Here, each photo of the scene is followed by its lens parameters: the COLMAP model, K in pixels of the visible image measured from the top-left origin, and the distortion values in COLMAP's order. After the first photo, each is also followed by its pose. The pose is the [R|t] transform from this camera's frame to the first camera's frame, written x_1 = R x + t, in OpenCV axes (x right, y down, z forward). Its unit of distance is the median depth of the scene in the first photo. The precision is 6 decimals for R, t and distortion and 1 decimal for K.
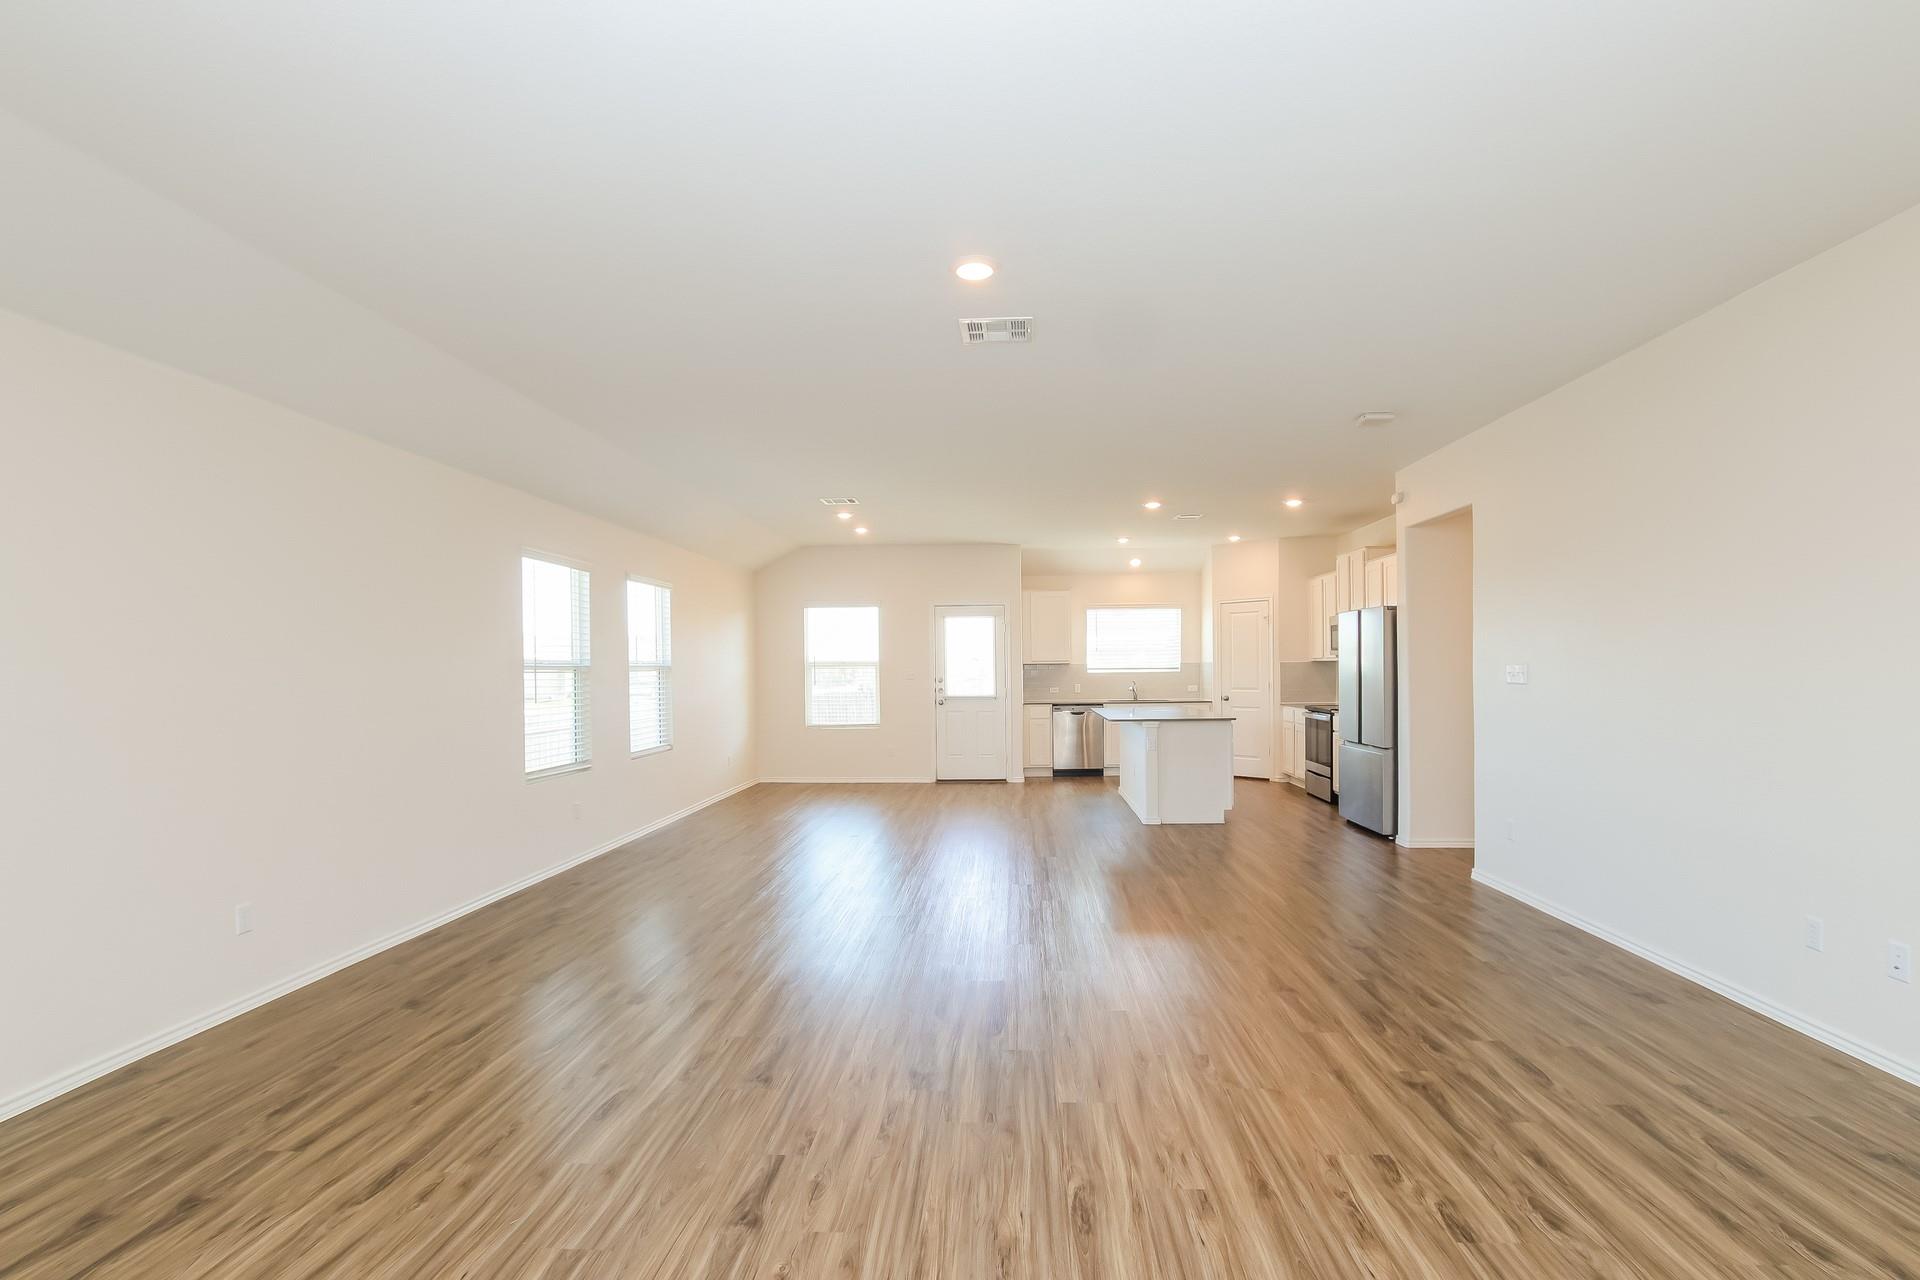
lens RADIAL K [[886.8, 0, 980.7], [0, 886.8, 669.9], [0, 0, 1]] dist [-0.030405, 0.003289]
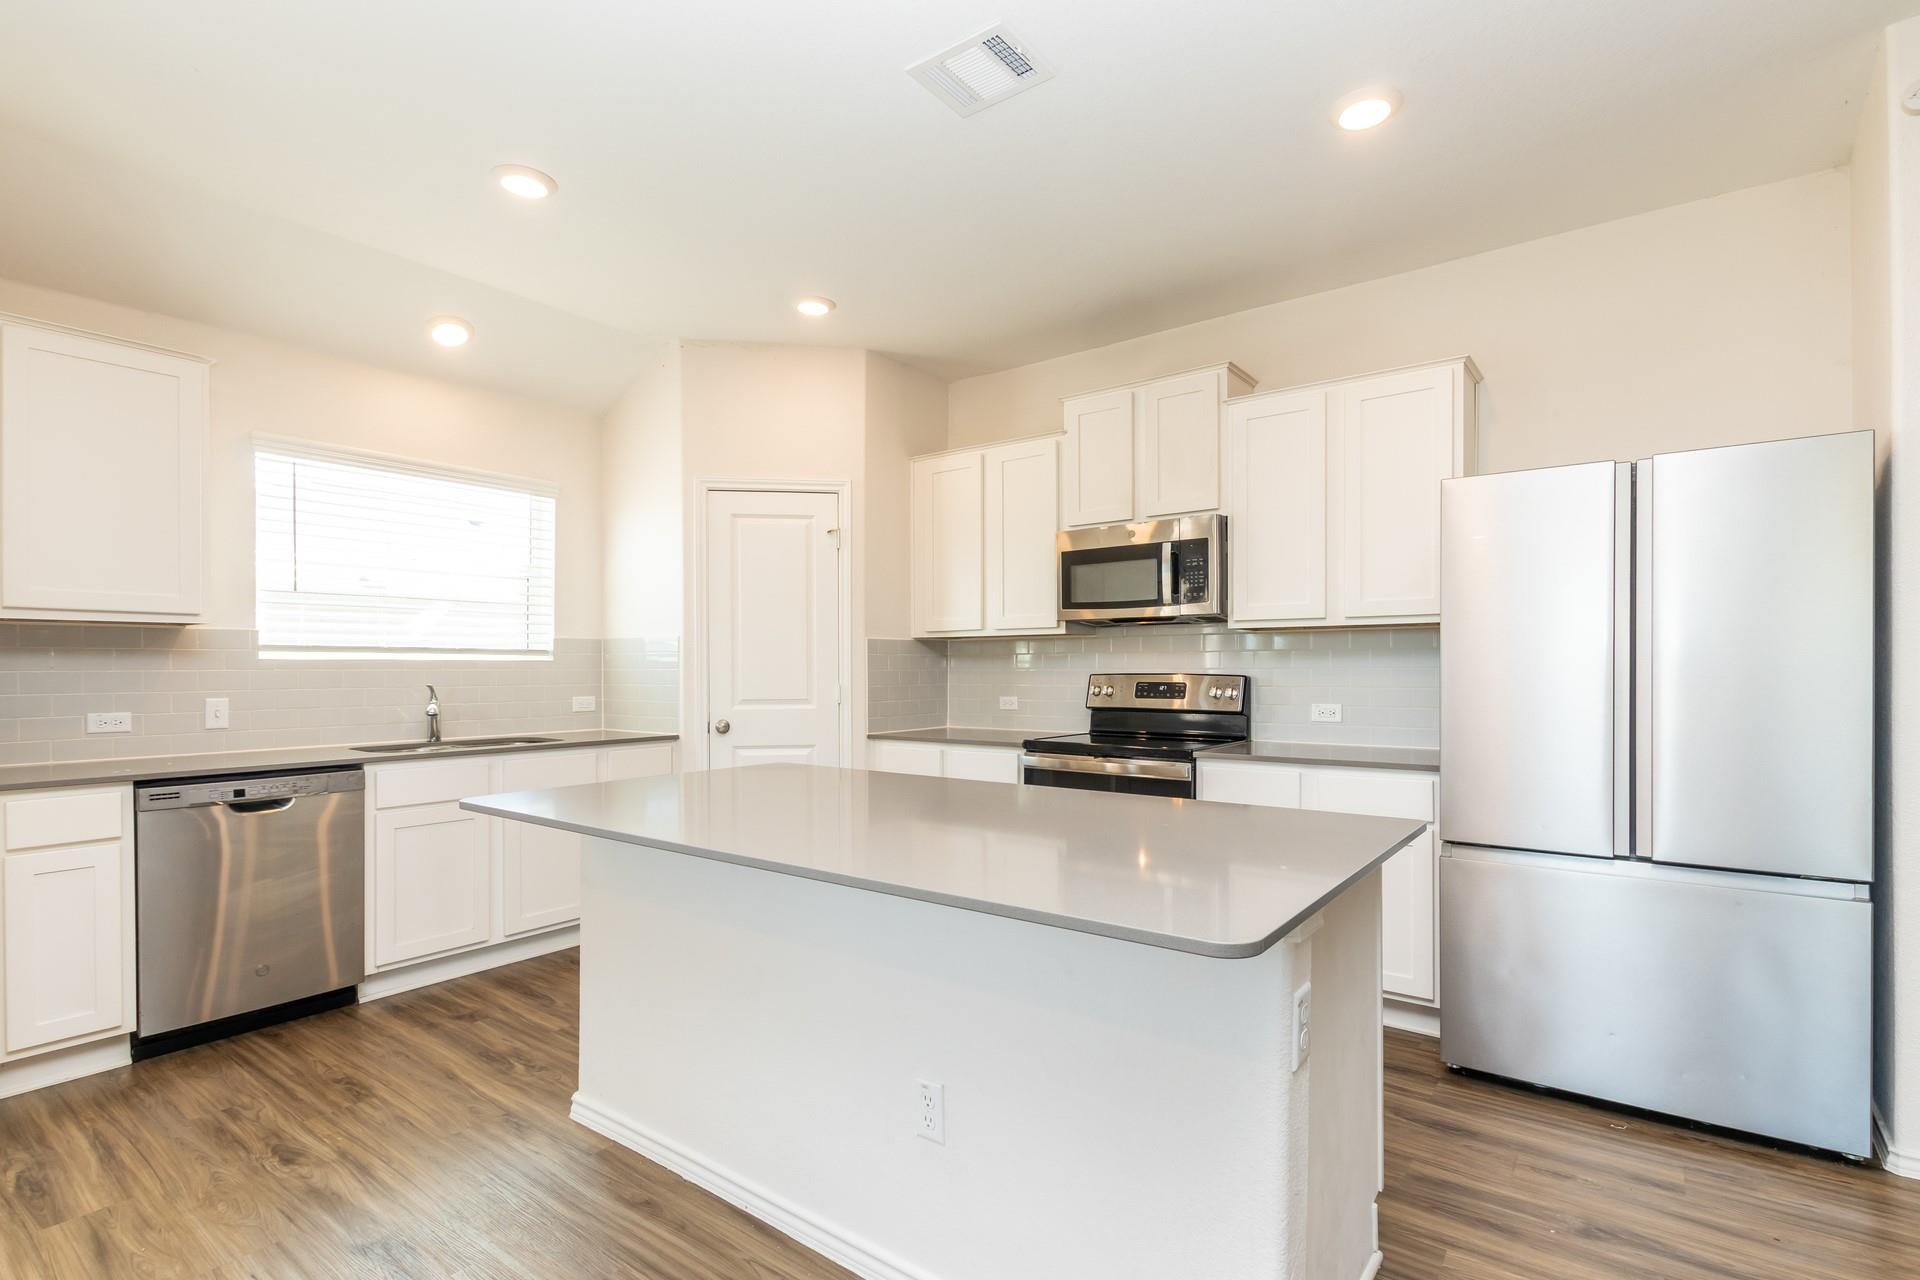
lens RADIAL K [[886.8, 0, 987.5], [0, 886.8, 672.2], [0, 0, 1]] dist [-0.030405, 0.003289]
pose [[0.569696, 0.004918, 0.821841, 0.018562], [0.000965, 0.999977, -0.006653, 0.010208], [-0.821855, 0.004583, 0.569678, 0.675319]]
